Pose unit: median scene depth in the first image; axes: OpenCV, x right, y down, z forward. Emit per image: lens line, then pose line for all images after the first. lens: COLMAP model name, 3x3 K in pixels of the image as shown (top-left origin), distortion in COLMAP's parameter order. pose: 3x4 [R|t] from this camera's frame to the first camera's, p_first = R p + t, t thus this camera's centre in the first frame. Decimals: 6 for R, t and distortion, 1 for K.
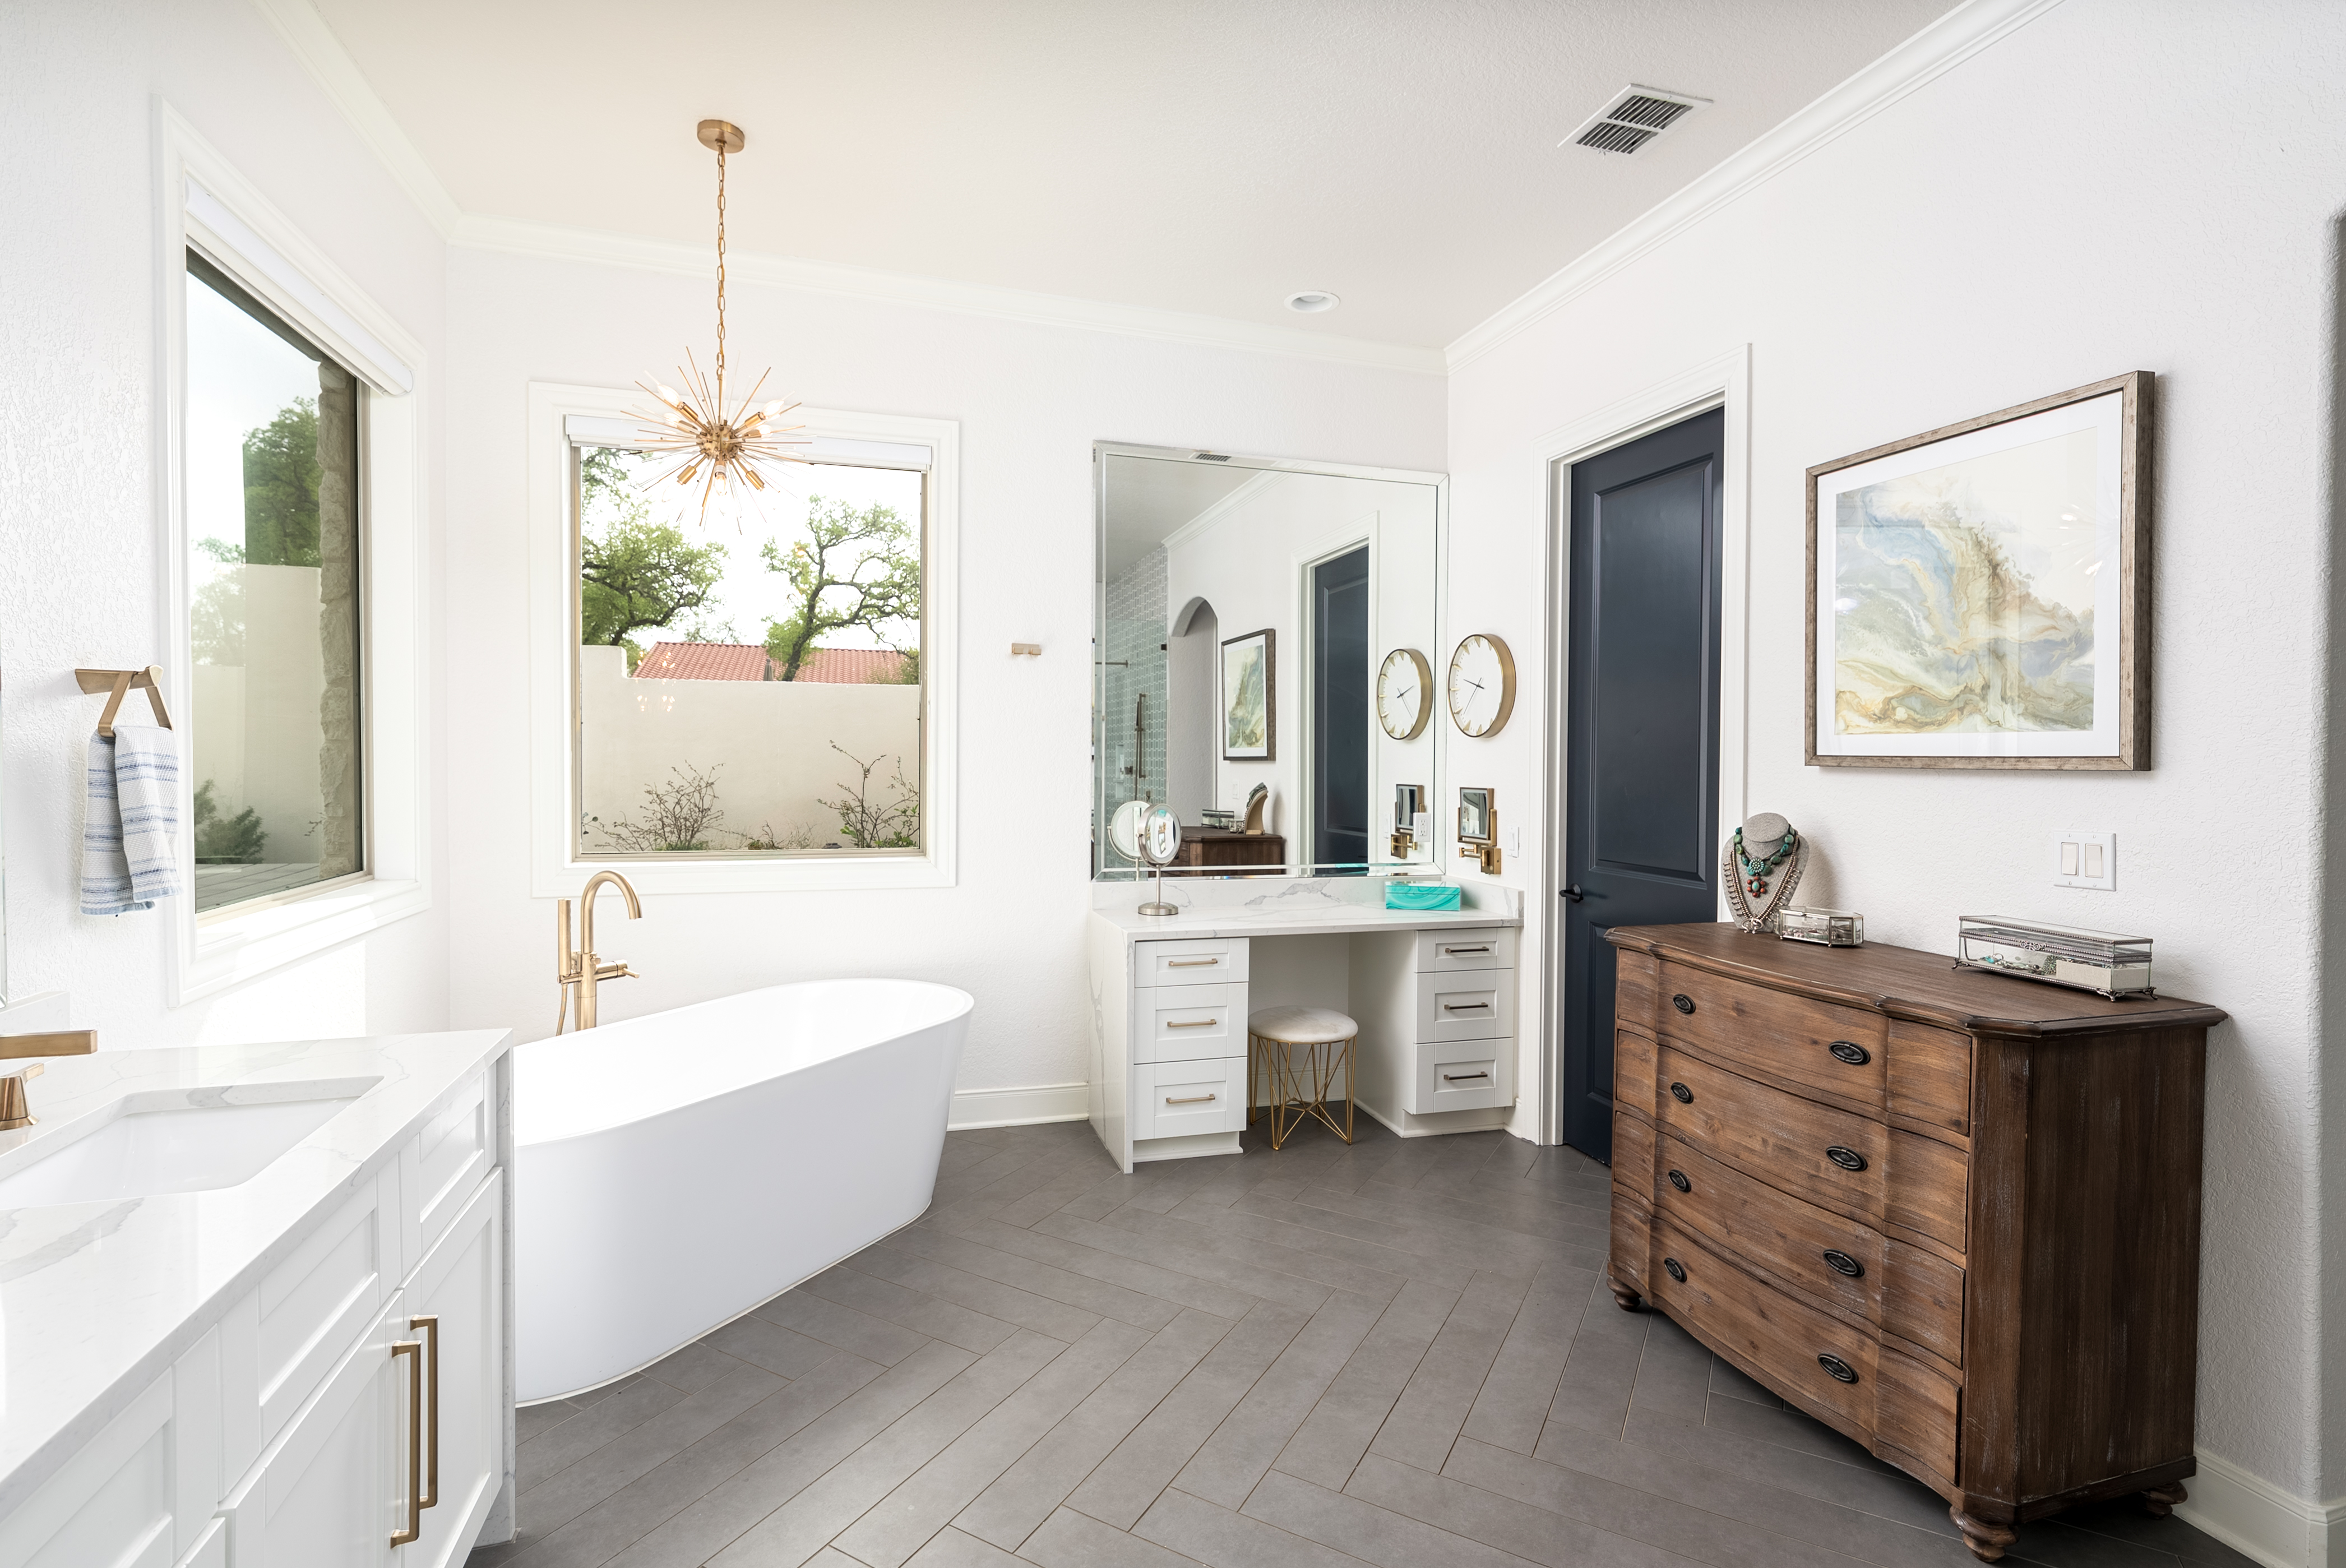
lens RADIAL K [[1121.1, 0, 1176.8], [0, 1121.1, 782.3], [0, 0, 1]] dist [0.004784, 0.000627]
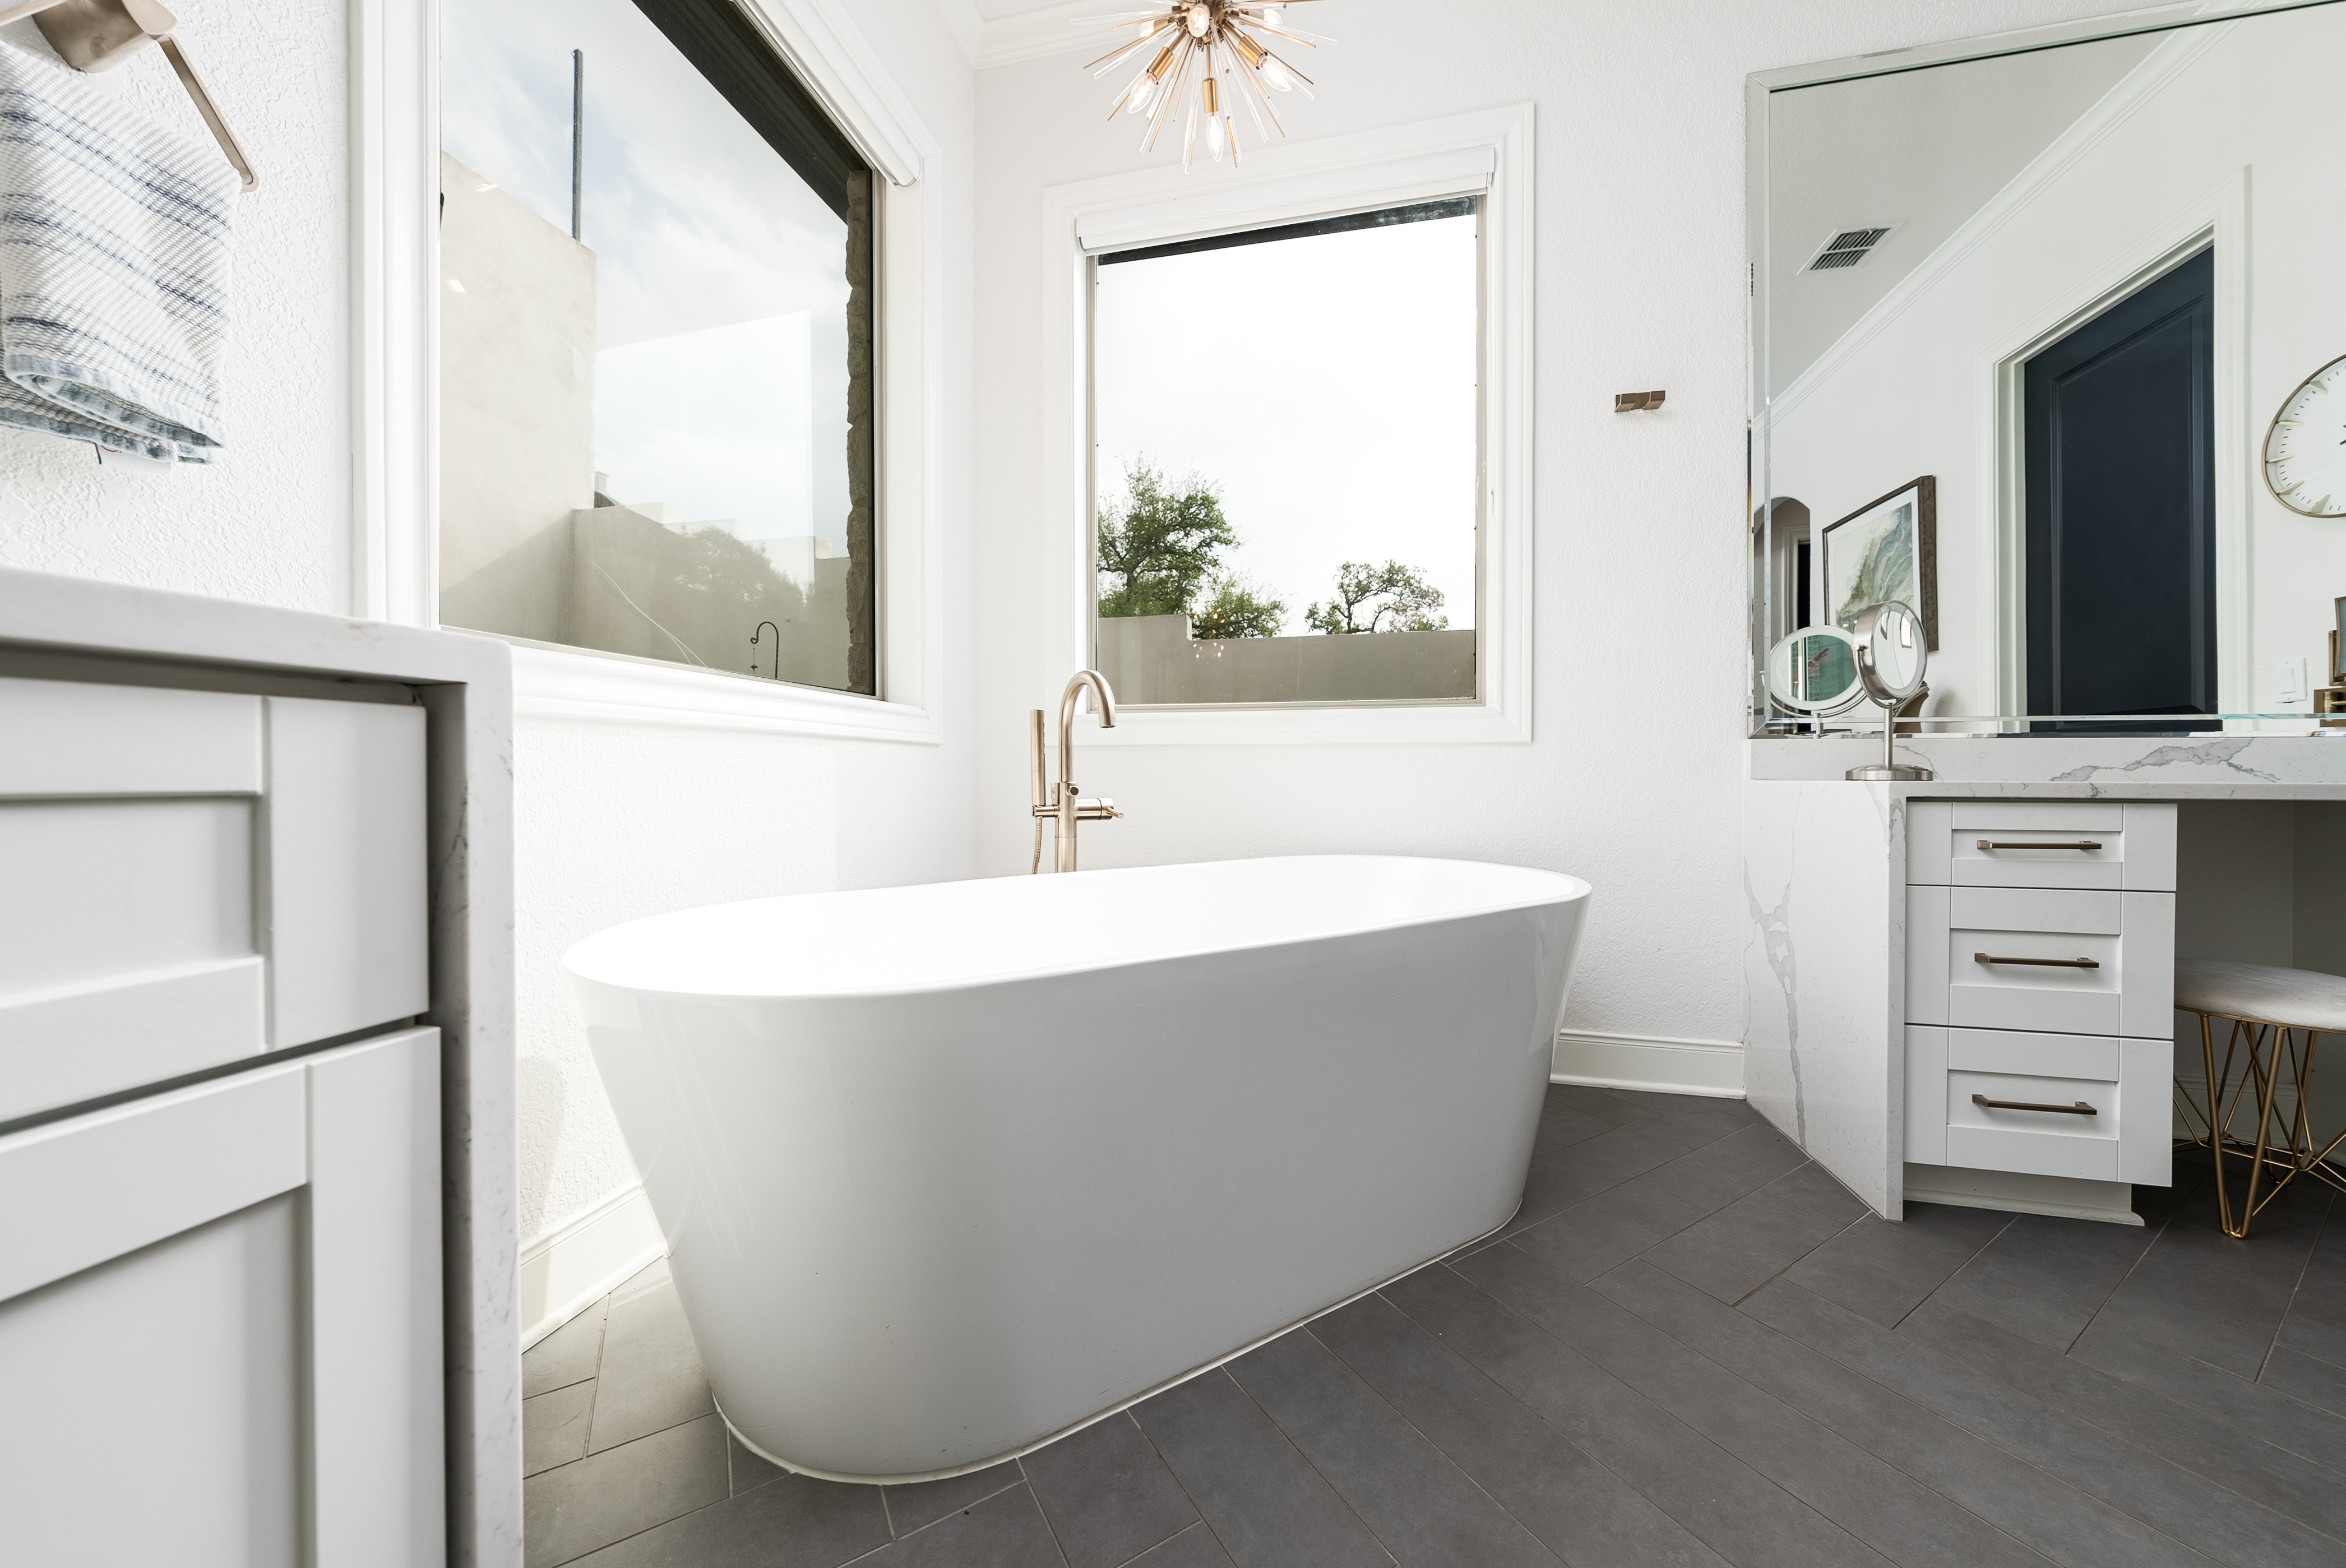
lens RADIAL K [[807.7, 0, 1181.0], [0, 807.7, 782.1], [0, 0, 1]] dist [0.002677, 0.000272]
pose [[0.871847, -0.004221, -0.489760, -0.147663], [-0.006737, 0.999765, -0.020610, 0.139249], [0.489732, 0.021268, 0.871614, 0.462215]]
